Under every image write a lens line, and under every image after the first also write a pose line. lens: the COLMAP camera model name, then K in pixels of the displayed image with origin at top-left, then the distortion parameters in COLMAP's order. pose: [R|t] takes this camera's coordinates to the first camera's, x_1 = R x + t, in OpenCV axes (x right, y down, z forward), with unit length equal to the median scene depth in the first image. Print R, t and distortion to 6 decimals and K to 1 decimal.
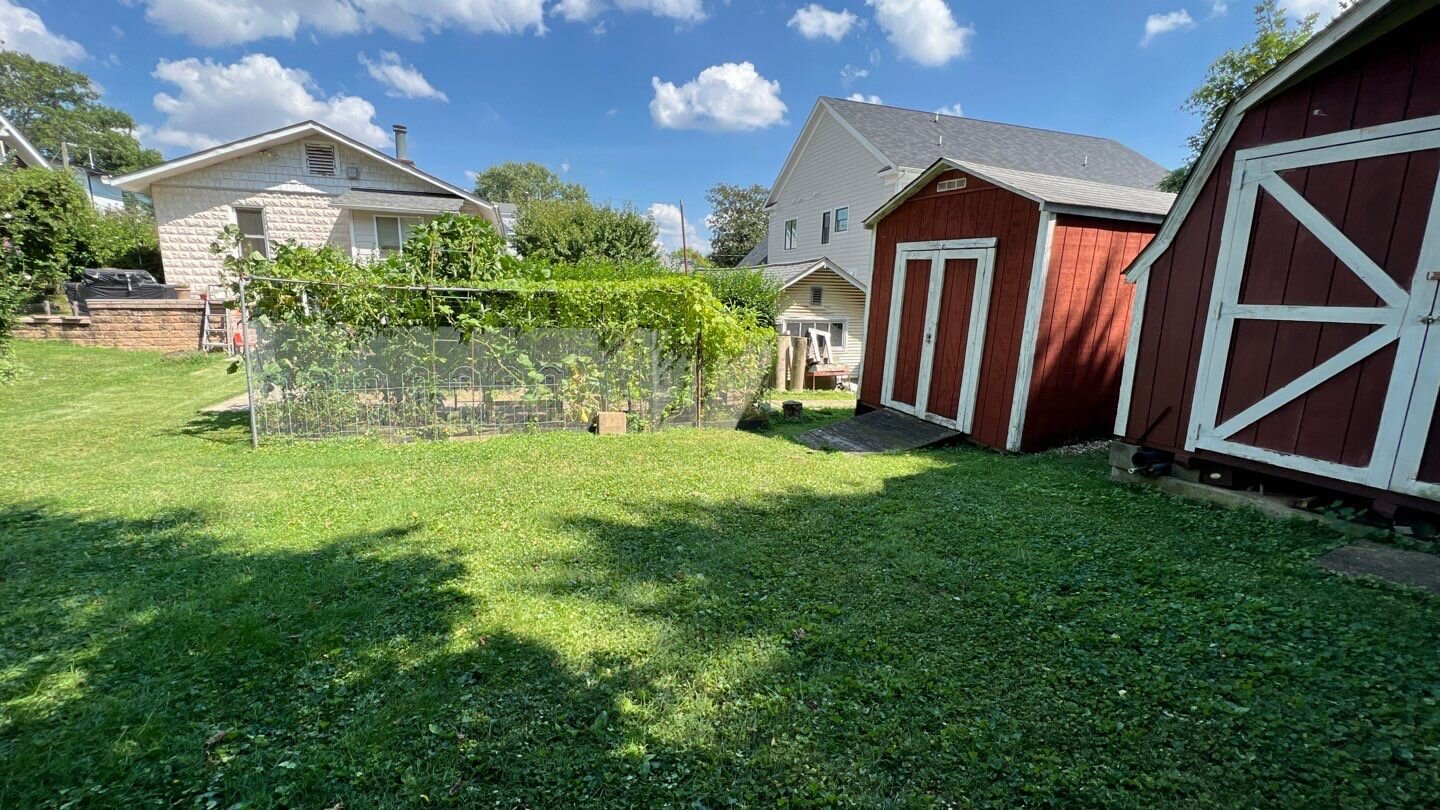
lens RADIAL K [[583.9, 0, 708.4], [0, 583.9, 399.0], [0, 0, 1]] dist [0.001370, 0.000456]
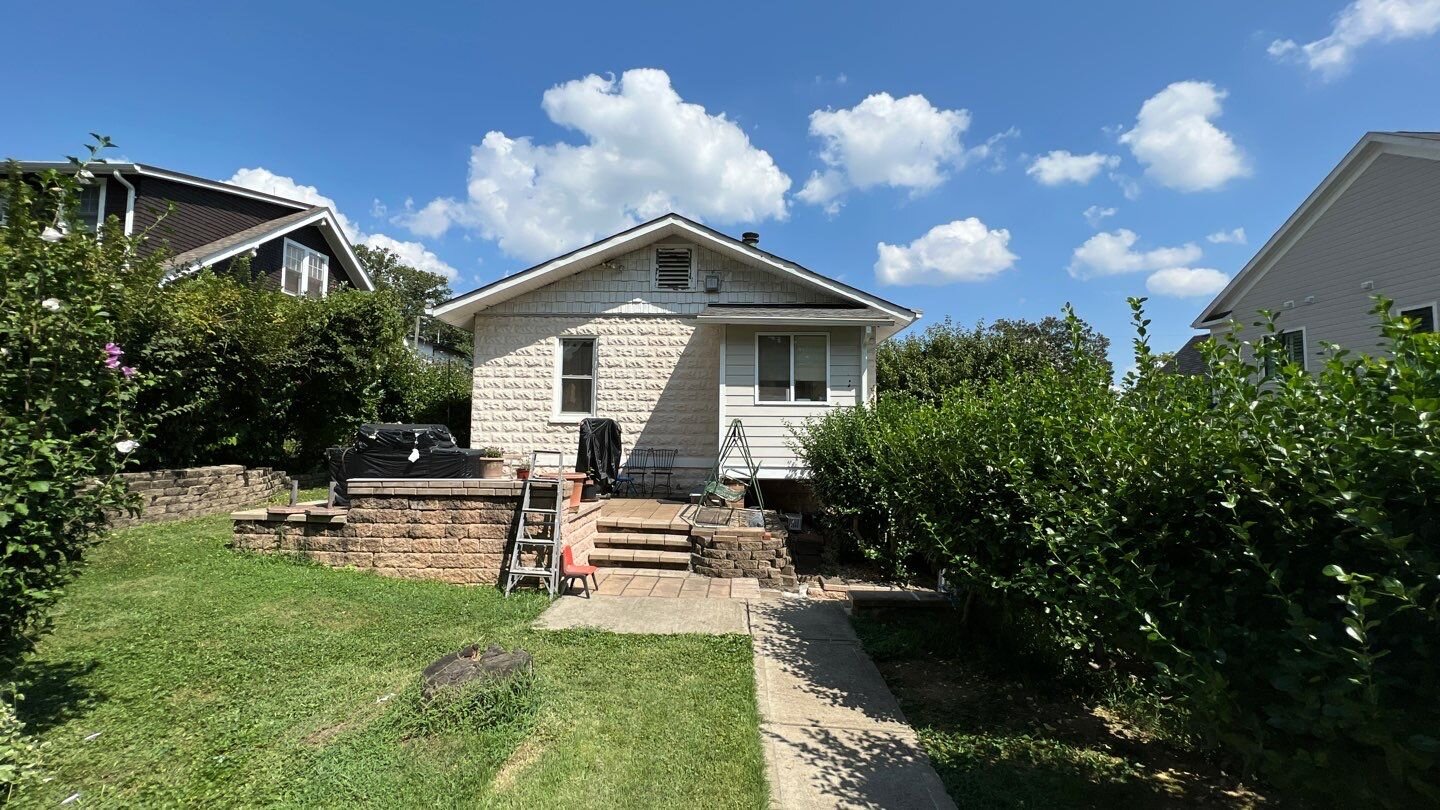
lens RADIAL K [[583.9, 0, 708.4], [0, 583.9, 399.0], [0, 0, 1]] dist [0.001370, 0.000456]
pose [[0.937611, -0.028965, -0.346476, -0.401568], [-0.059709, 0.968305, -0.242530, -0.093500], [0.342520, 0.248086, 0.906164, 0.434542]]
